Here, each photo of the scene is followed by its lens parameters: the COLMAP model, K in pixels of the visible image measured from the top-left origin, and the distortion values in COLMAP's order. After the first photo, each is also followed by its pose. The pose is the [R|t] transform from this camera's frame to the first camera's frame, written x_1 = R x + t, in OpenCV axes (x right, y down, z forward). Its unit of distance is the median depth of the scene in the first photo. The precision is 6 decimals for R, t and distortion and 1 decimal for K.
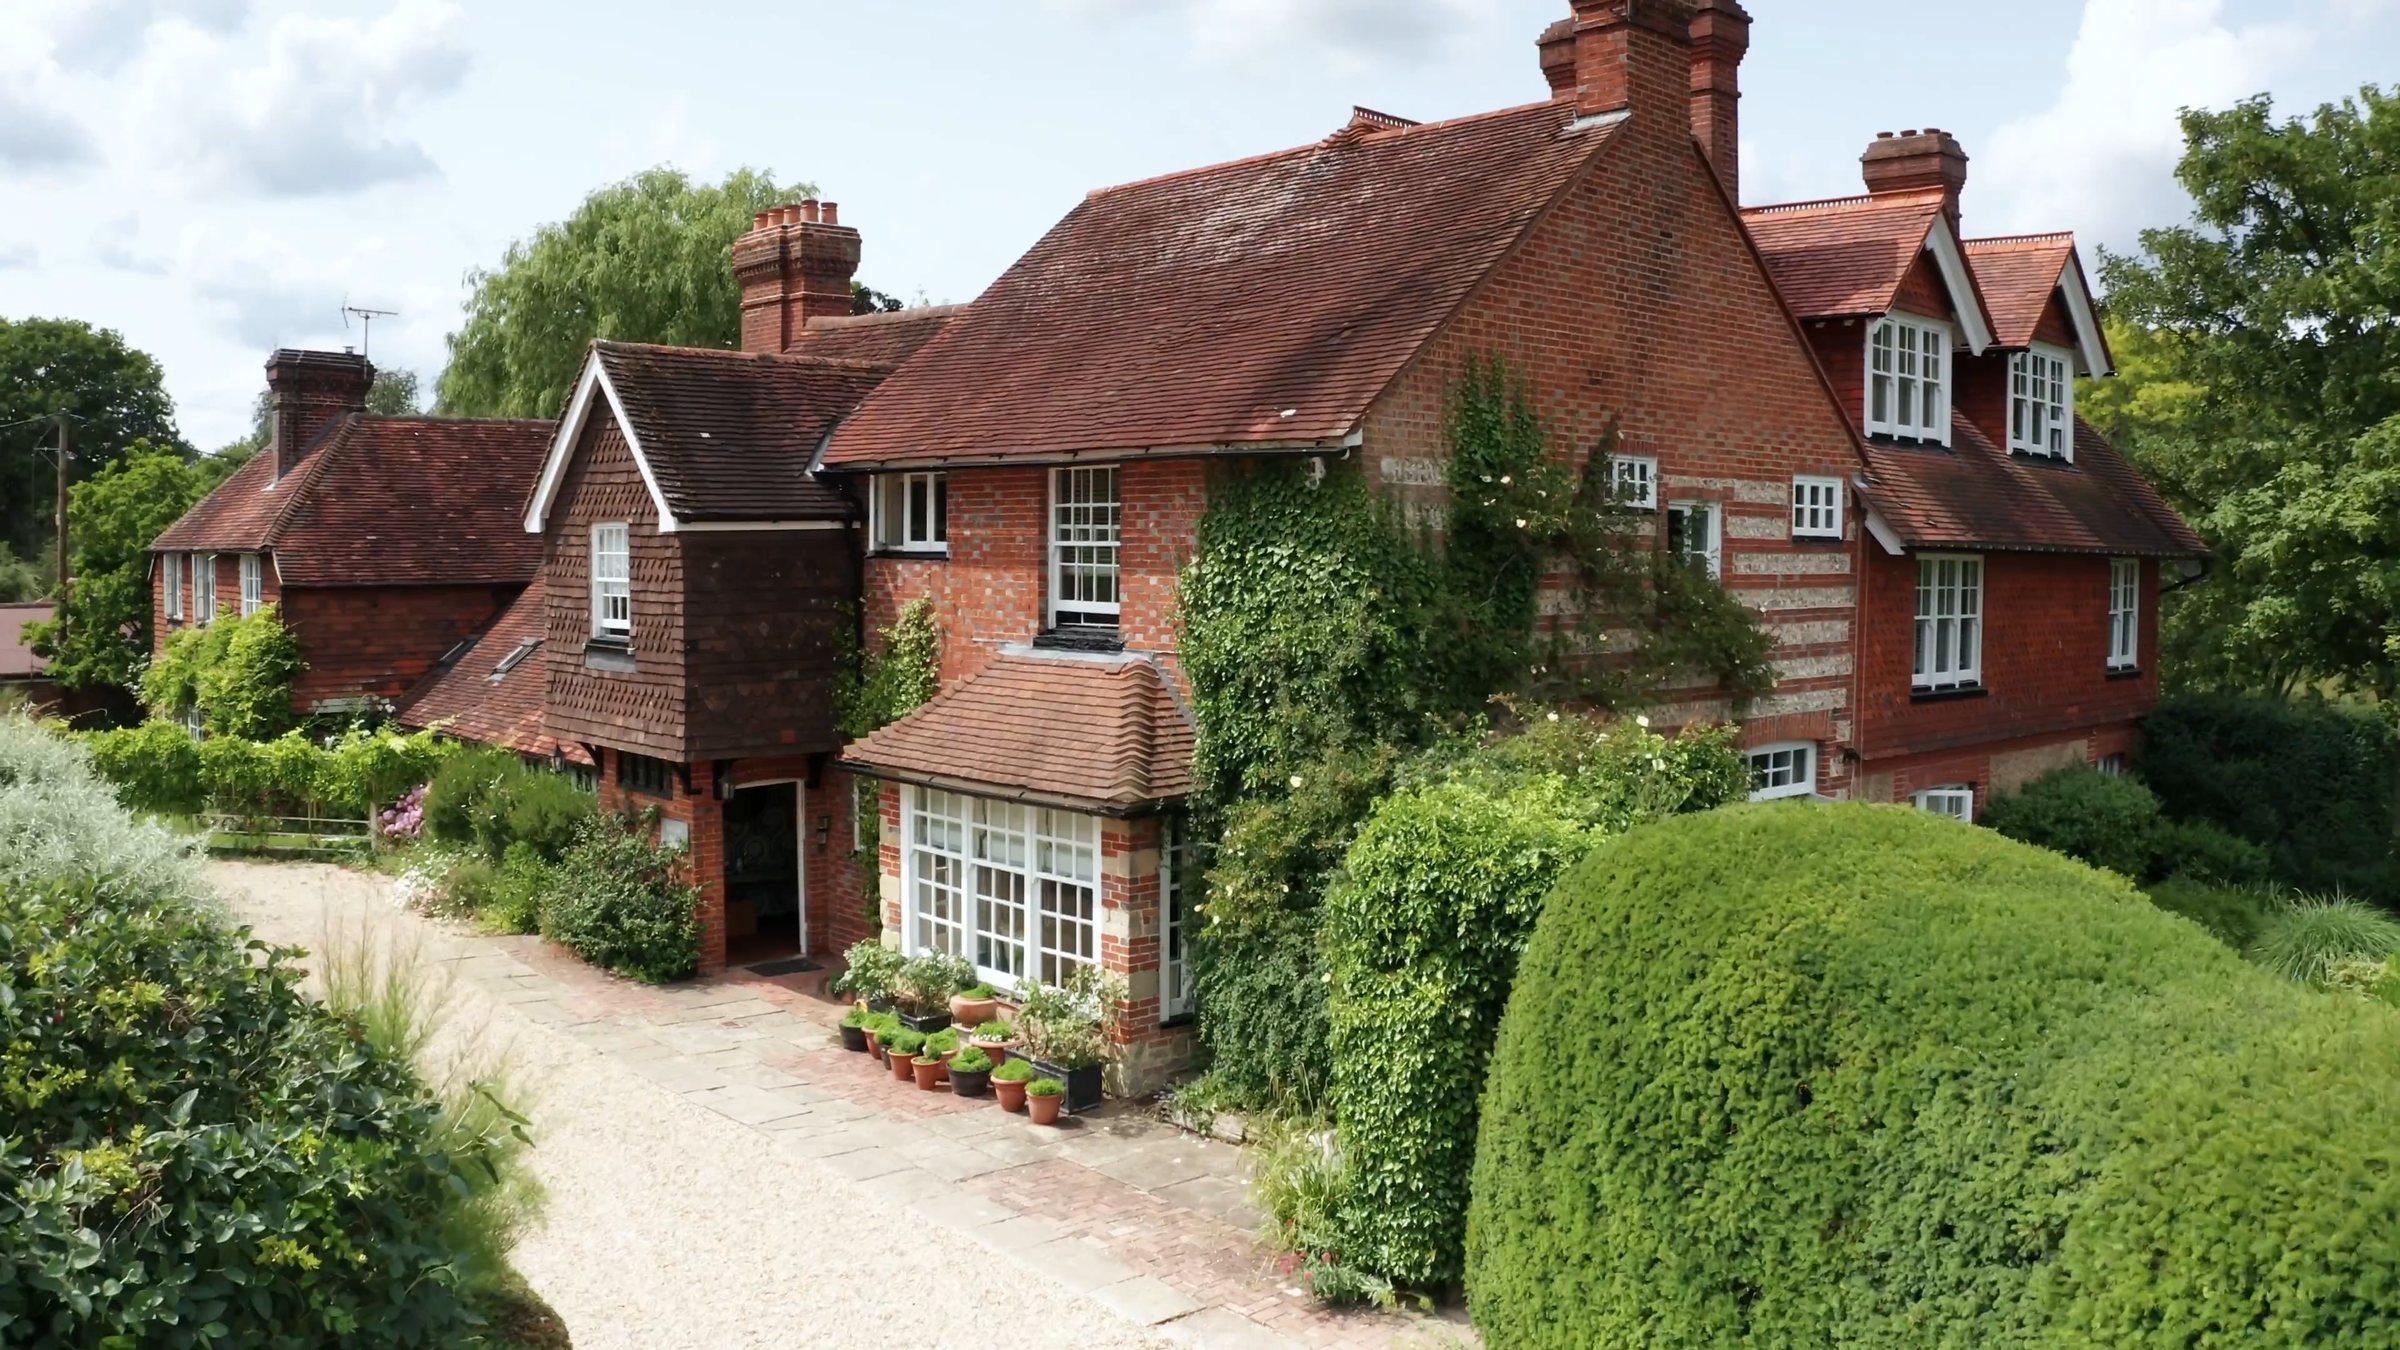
lens RADIAL K [[1915.5, 0, 1190.2], [0, 1915.5, 673.9], [0, 0, 1]] dist [-0.119987, 0.001617]
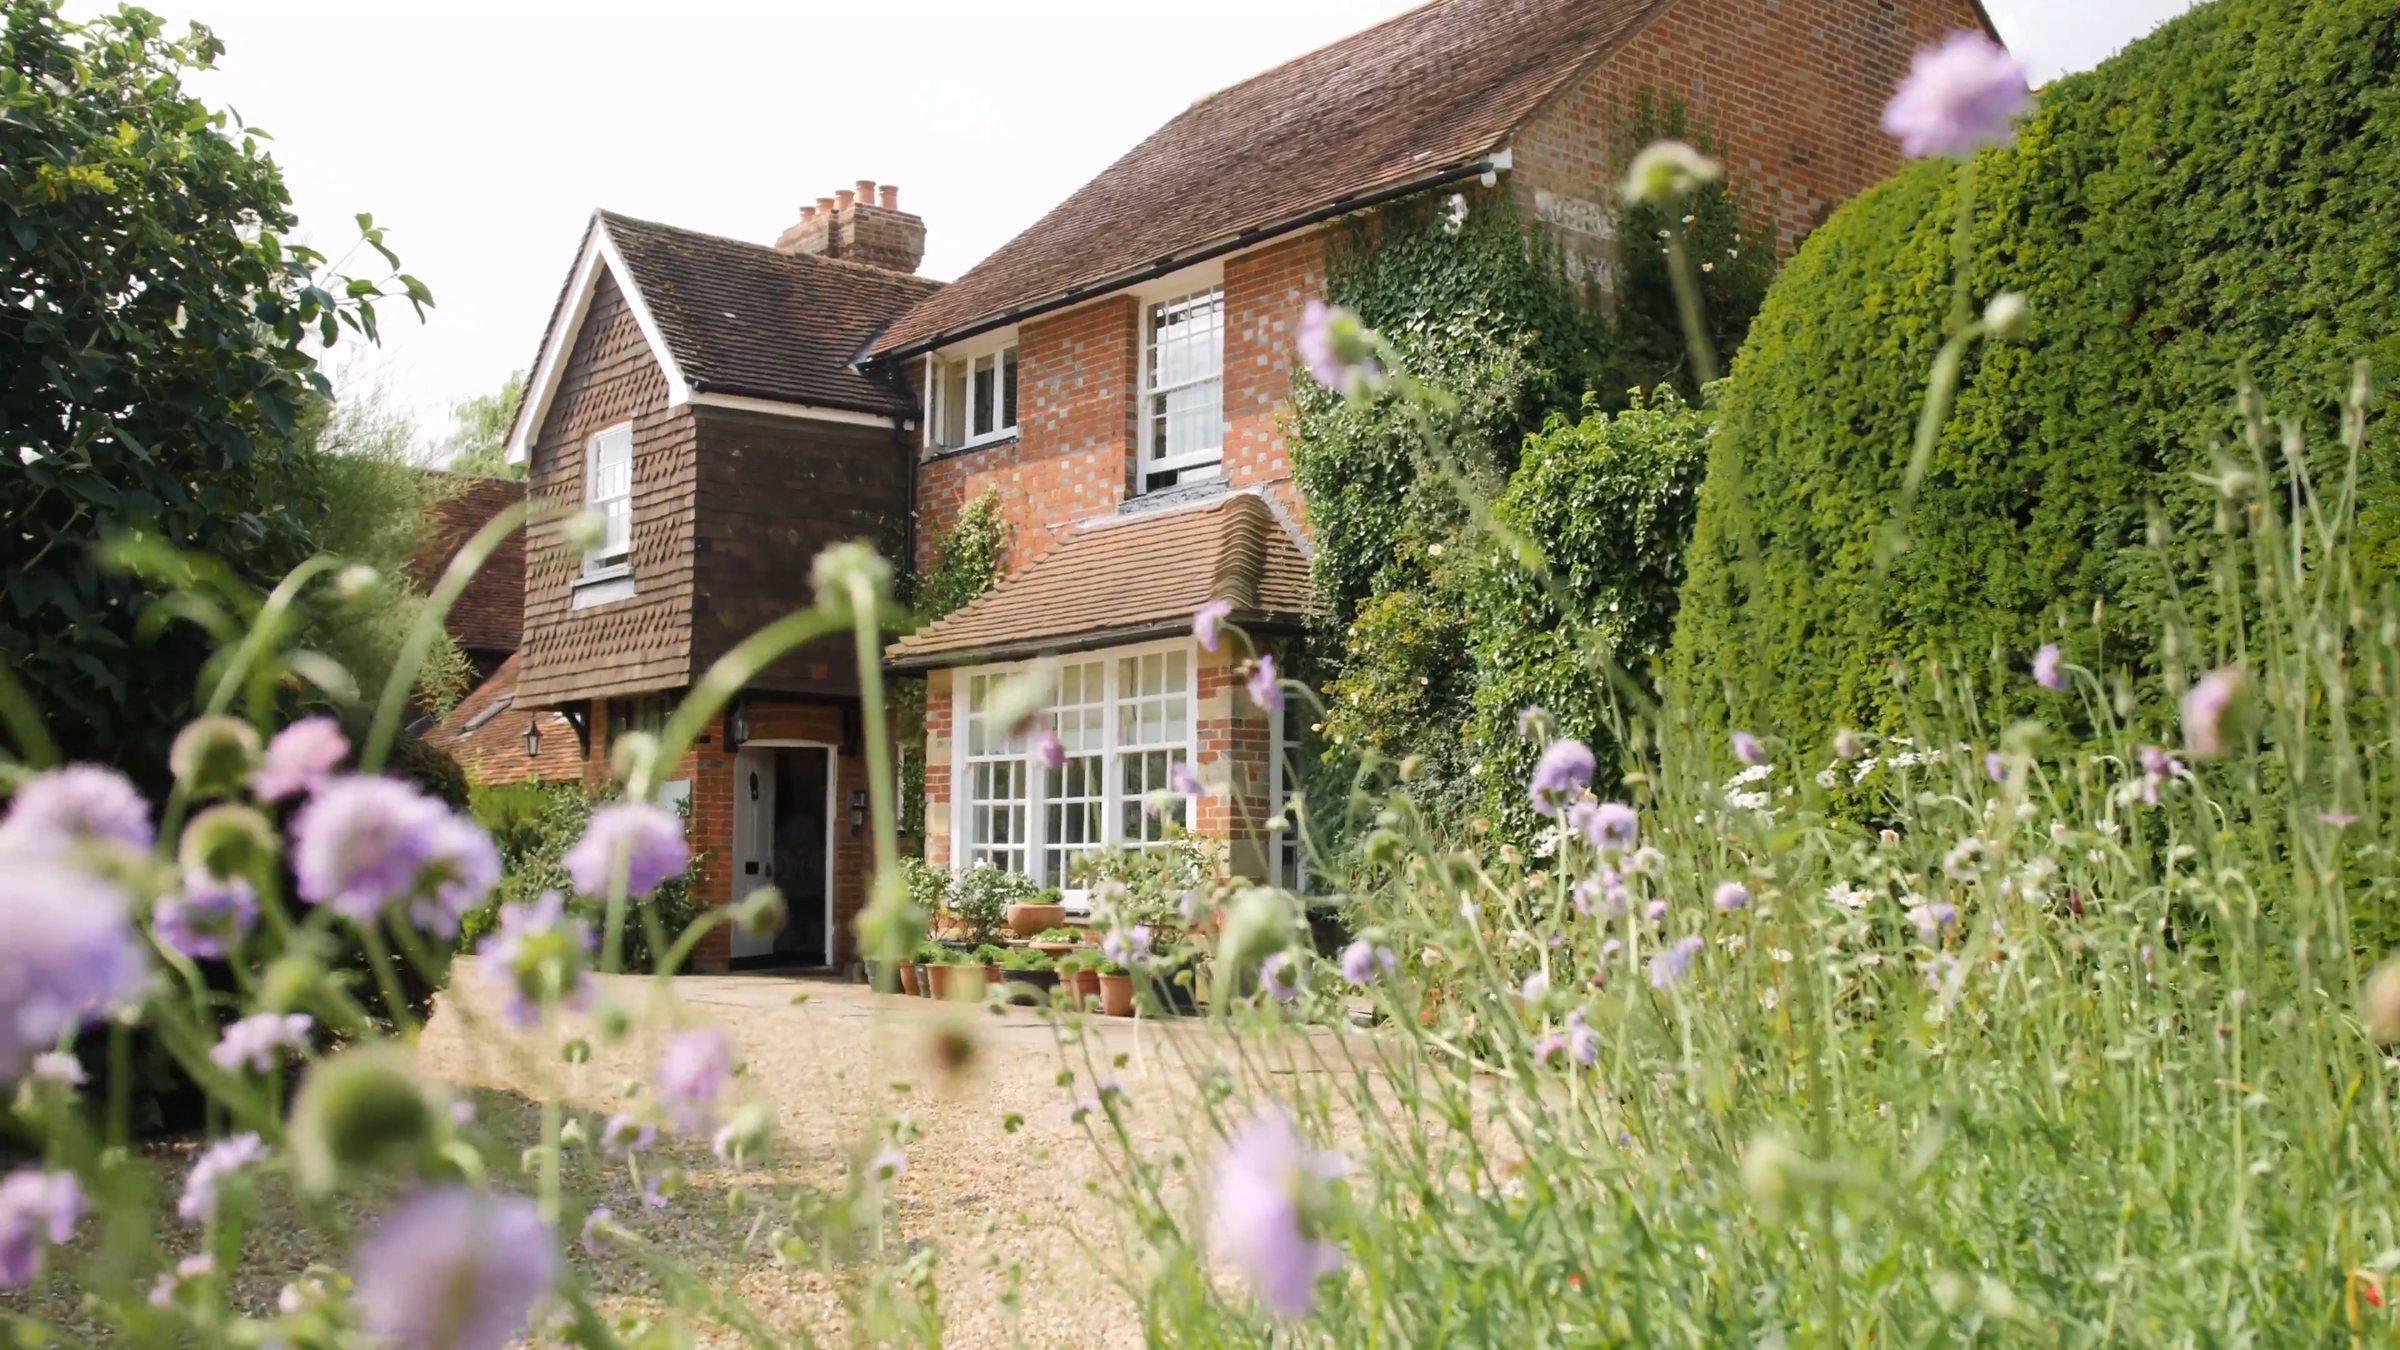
lens RADIAL K [[2331.8, 0, 1213.0], [0, 2331.8, 674.4], [0, 0, 1]] dist [0.018468, 0.000000]
pose [[0.998677, -0.006357, -0.051025, 0.009120], [-0.002605, 0.984798, -0.173685, 0.227069], [0.051353, 0.173588, 0.983478, 0.029789]]
